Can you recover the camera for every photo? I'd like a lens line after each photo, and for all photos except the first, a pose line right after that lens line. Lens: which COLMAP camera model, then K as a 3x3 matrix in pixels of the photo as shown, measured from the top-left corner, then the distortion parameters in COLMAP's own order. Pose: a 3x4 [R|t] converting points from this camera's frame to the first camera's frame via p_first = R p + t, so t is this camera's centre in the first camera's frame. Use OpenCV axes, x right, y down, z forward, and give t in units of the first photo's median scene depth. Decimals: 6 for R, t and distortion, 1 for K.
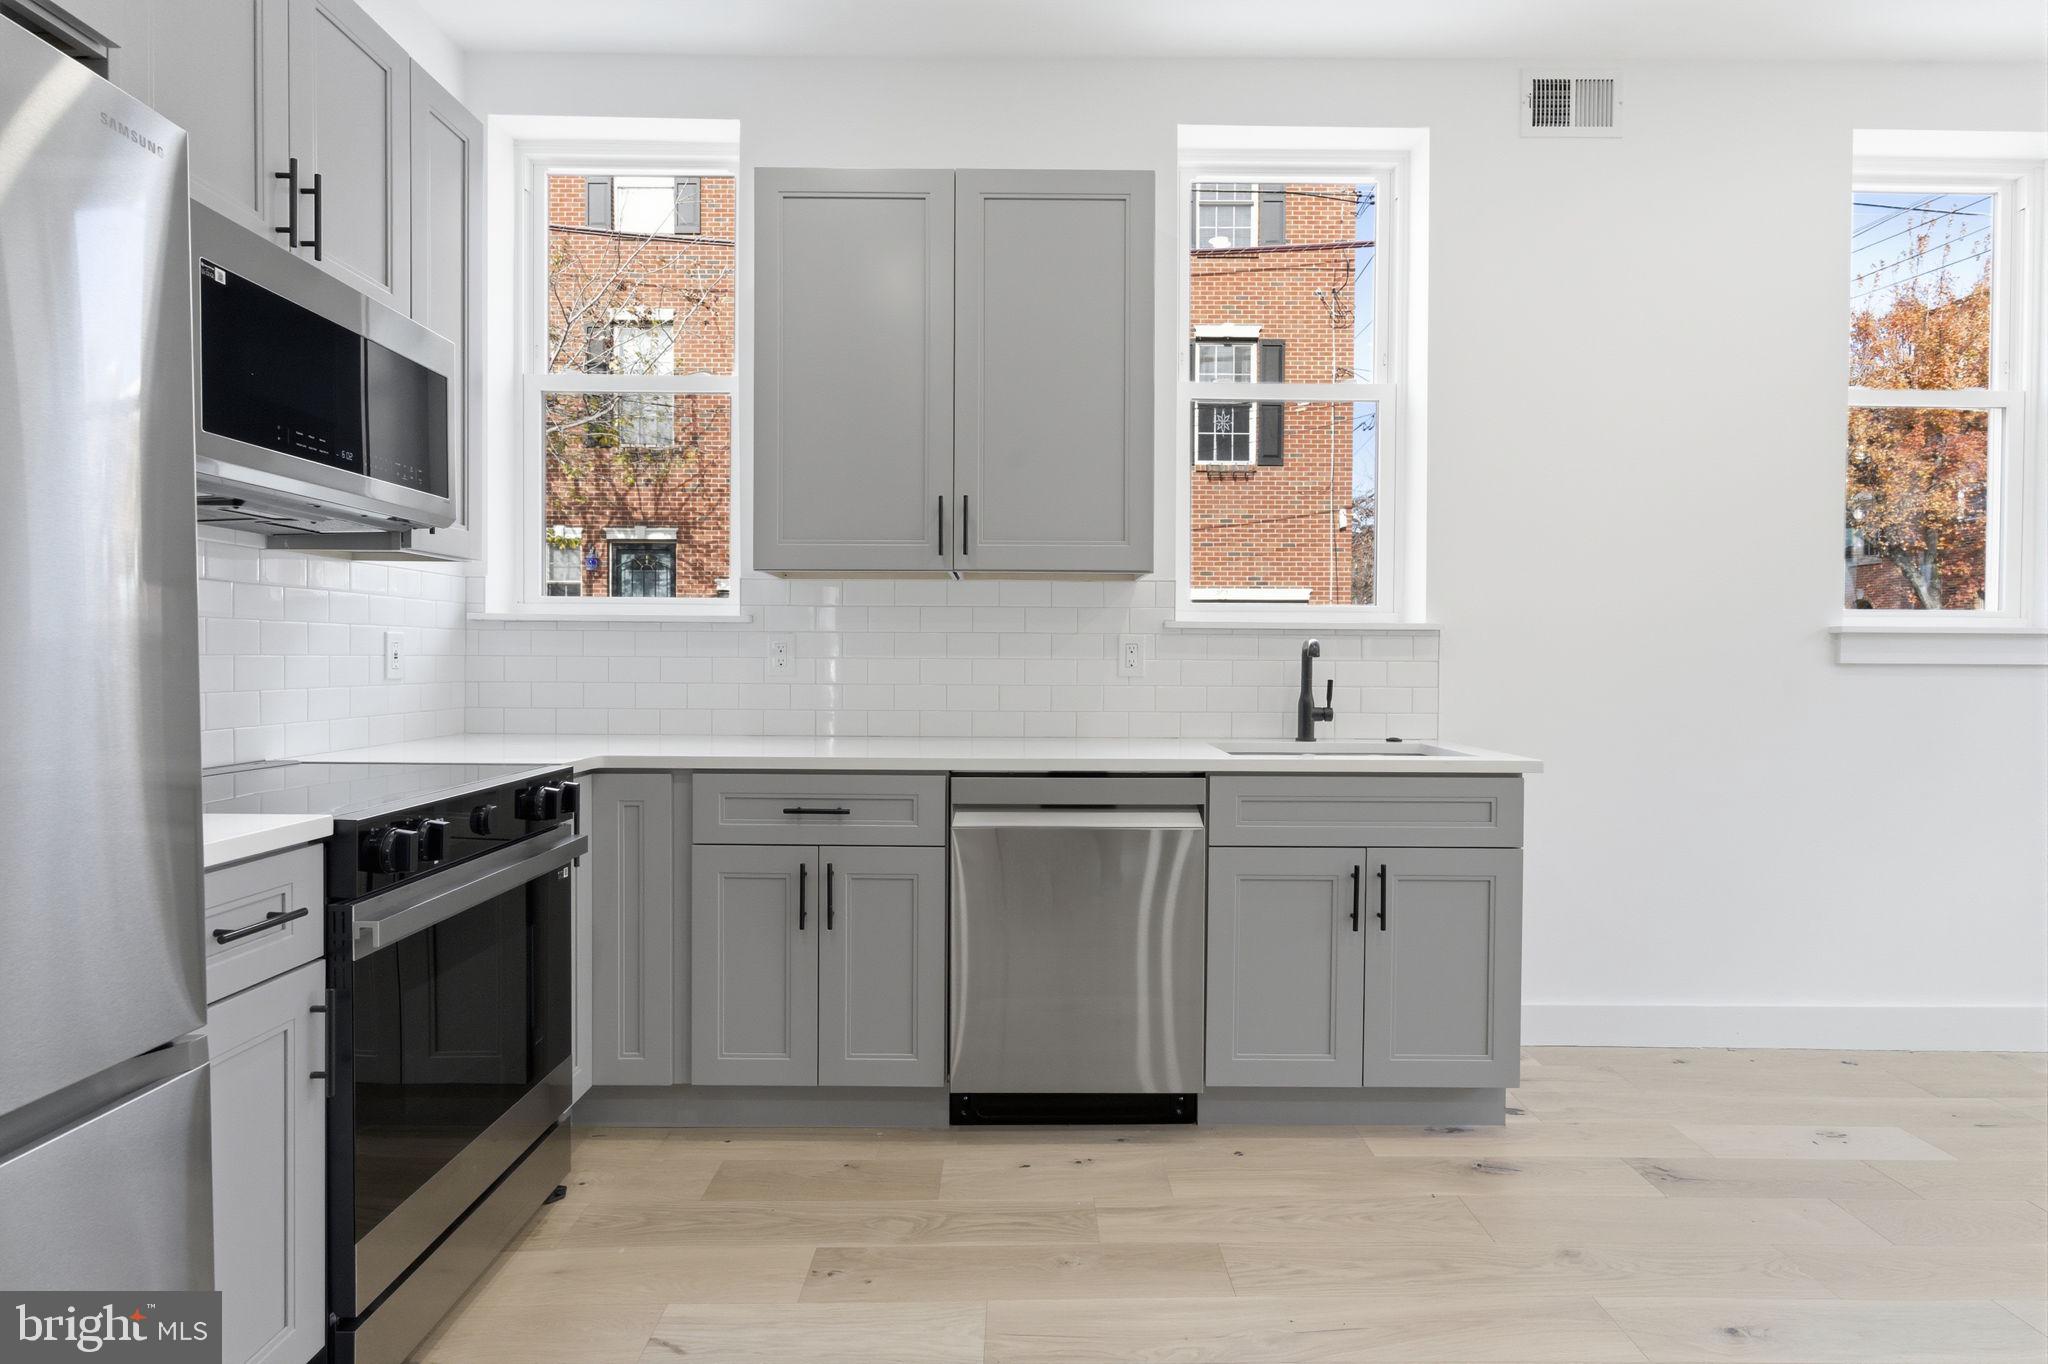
lens RADIAL K [[1064.9, 0, 1018.4], [0, 1064.9, 675.4], [0, 0, 1]] dist [-0.004376, 0.000121]
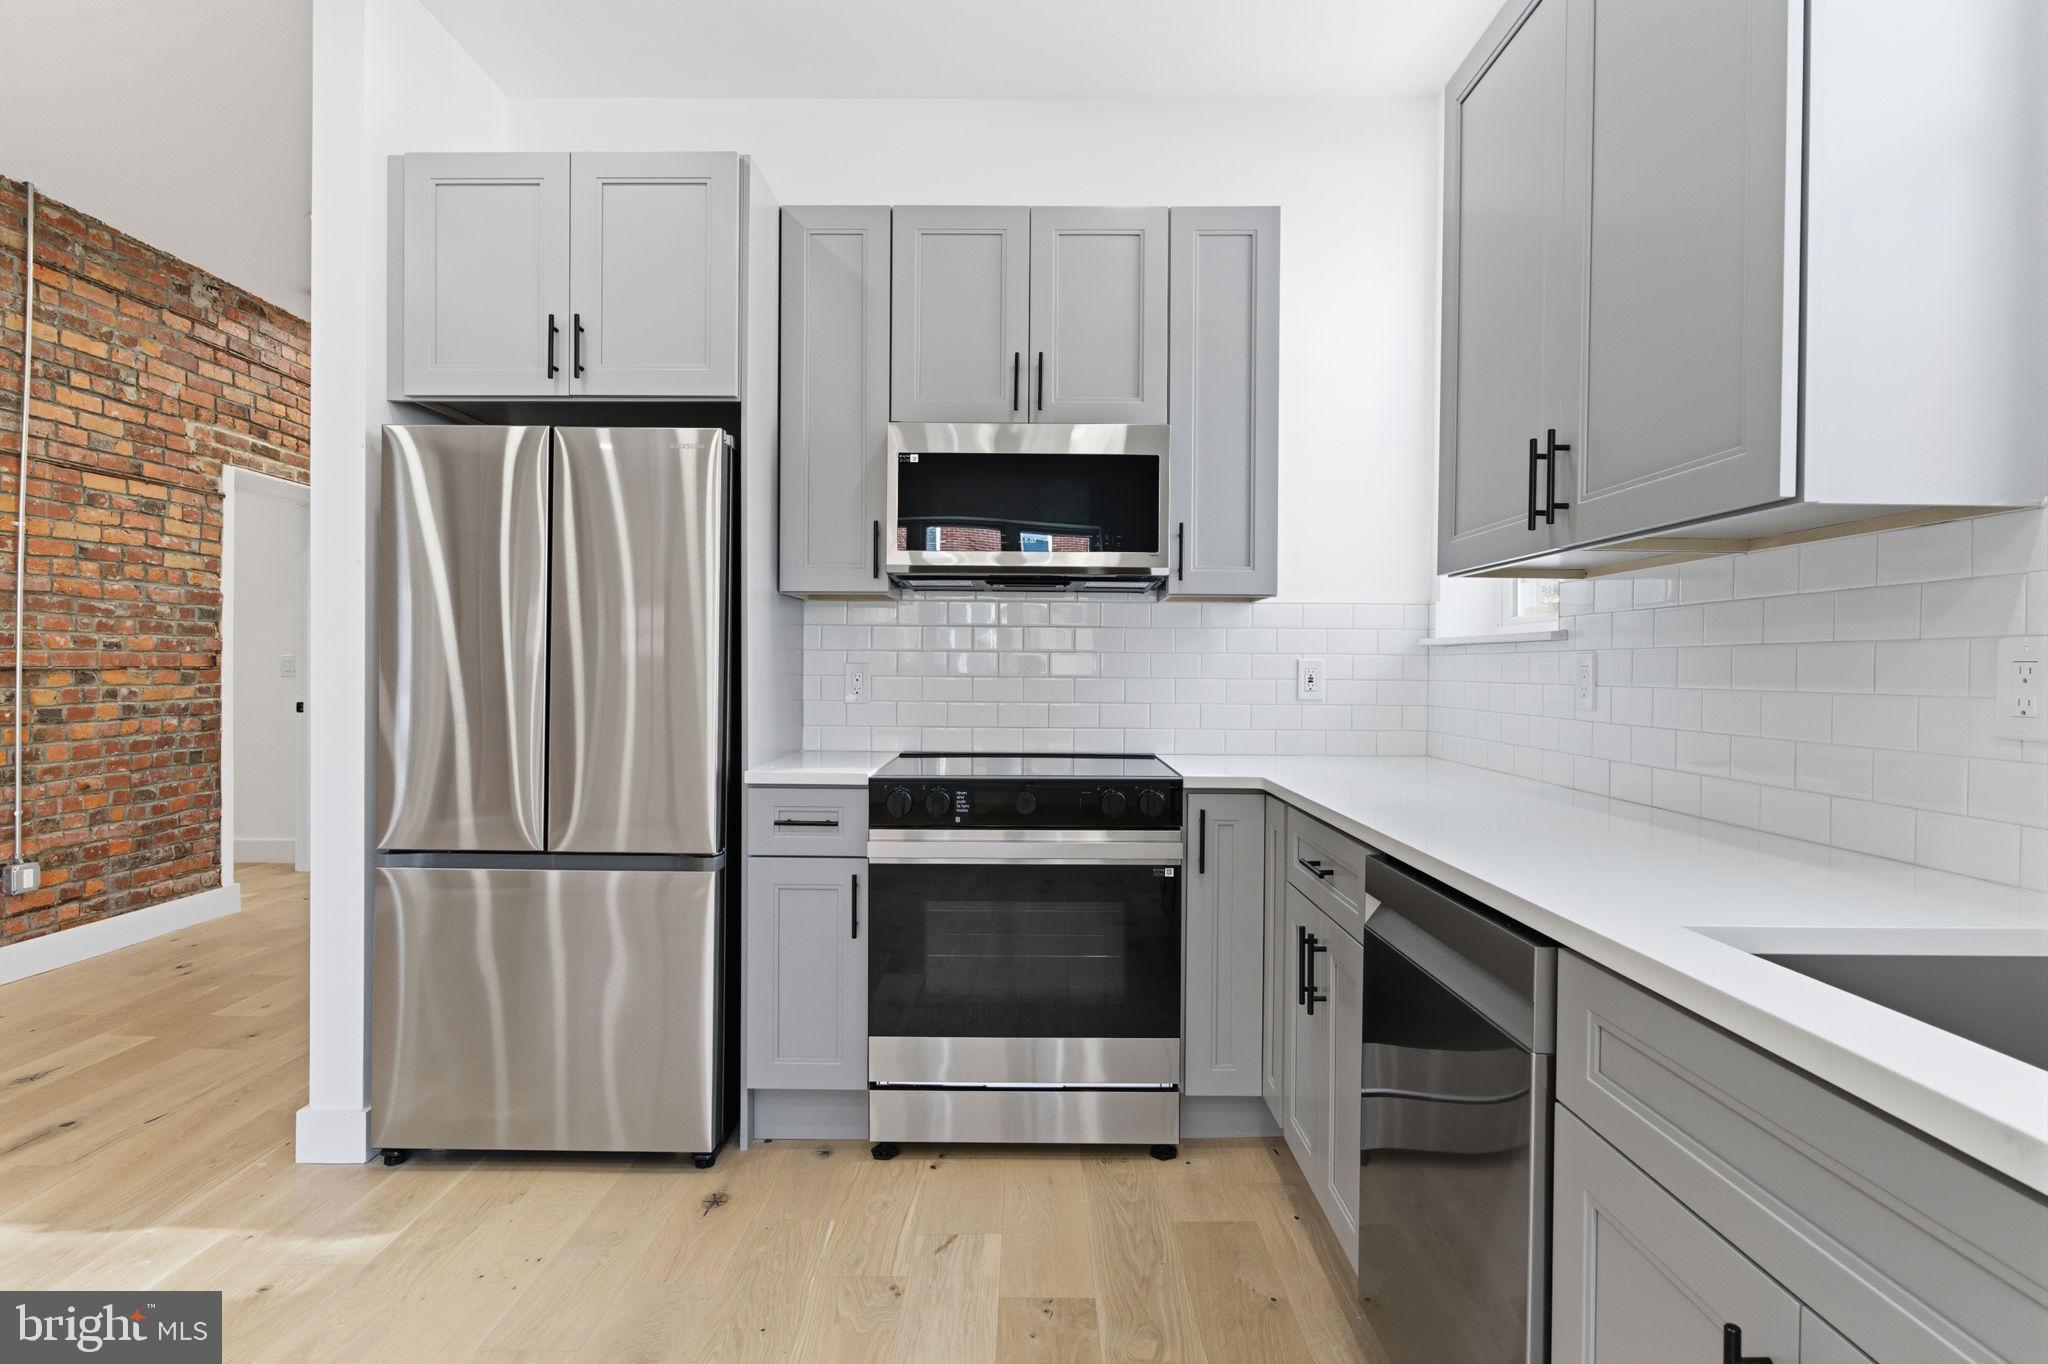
lens RADIAL K [[1064.9, 0, 1032.8], [0, 1064.9, 677.2], [0, 0, 1]] dist [-0.004376, 0.000121]
pose [[0.006450, 0.003339, -0.999974, 0.636805], [-0.025048, 0.999681, 0.003177, -0.018899], [0.999665, 0.025027, 0.006532, 0.768163]]
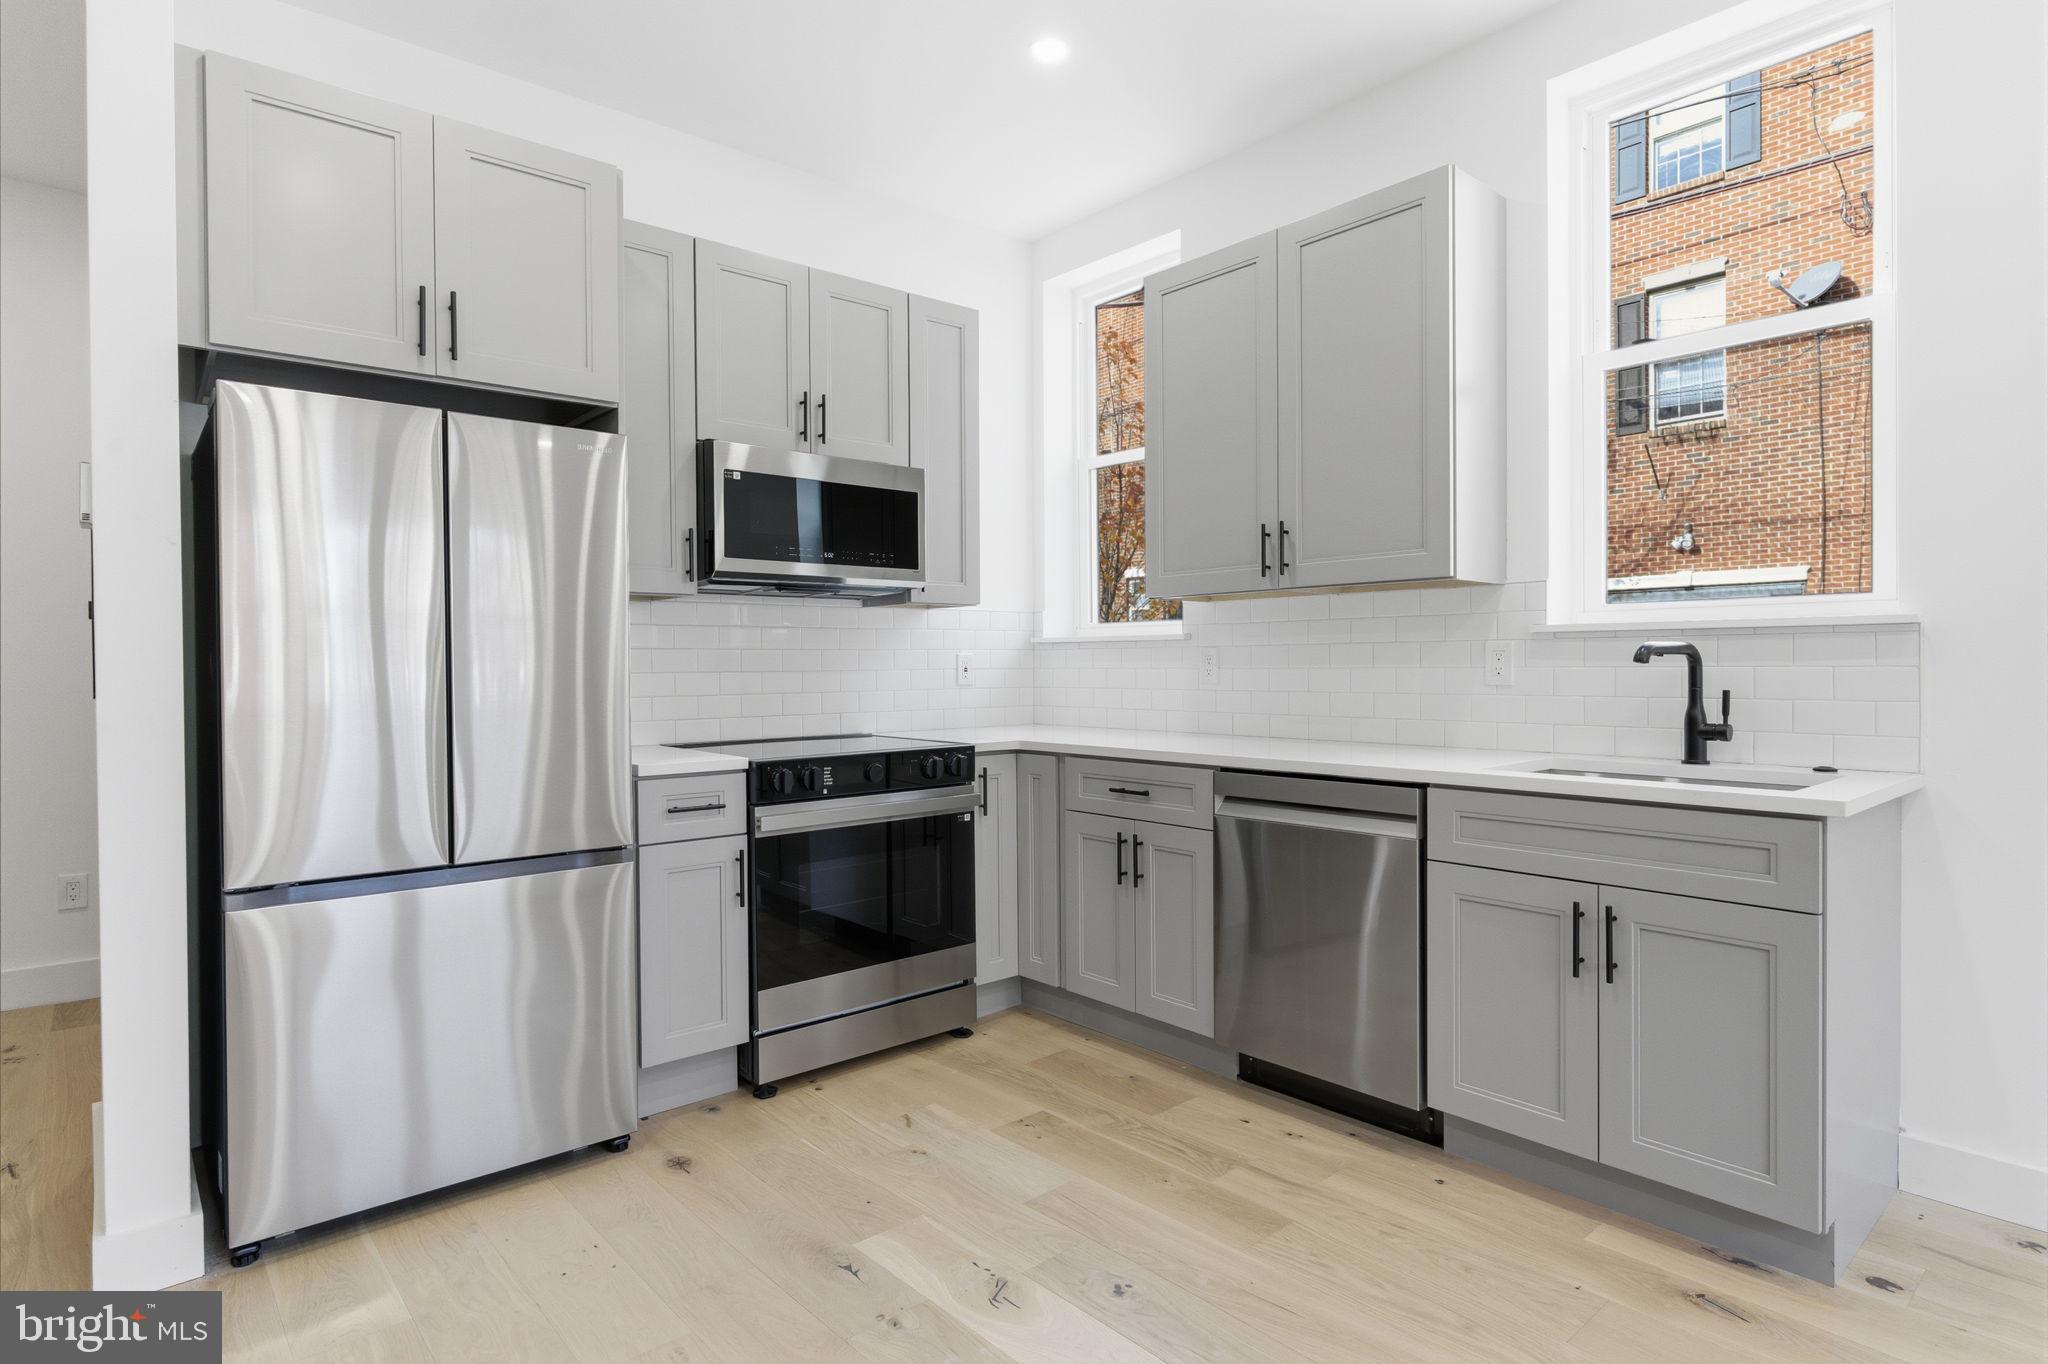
lens RADIAL K [[1064.9, 0, 1023.6], [0, 1064.9, 672.8], [0, 0, 1]] dist [-0.004376, 0.000121]
pose [[0.656813, -0.004759, -0.754038, 0.672617], [-0.001037, 0.999973, -0.007214, -0.003287], [0.754053, 0.005520, 0.656791, 0.080703]]
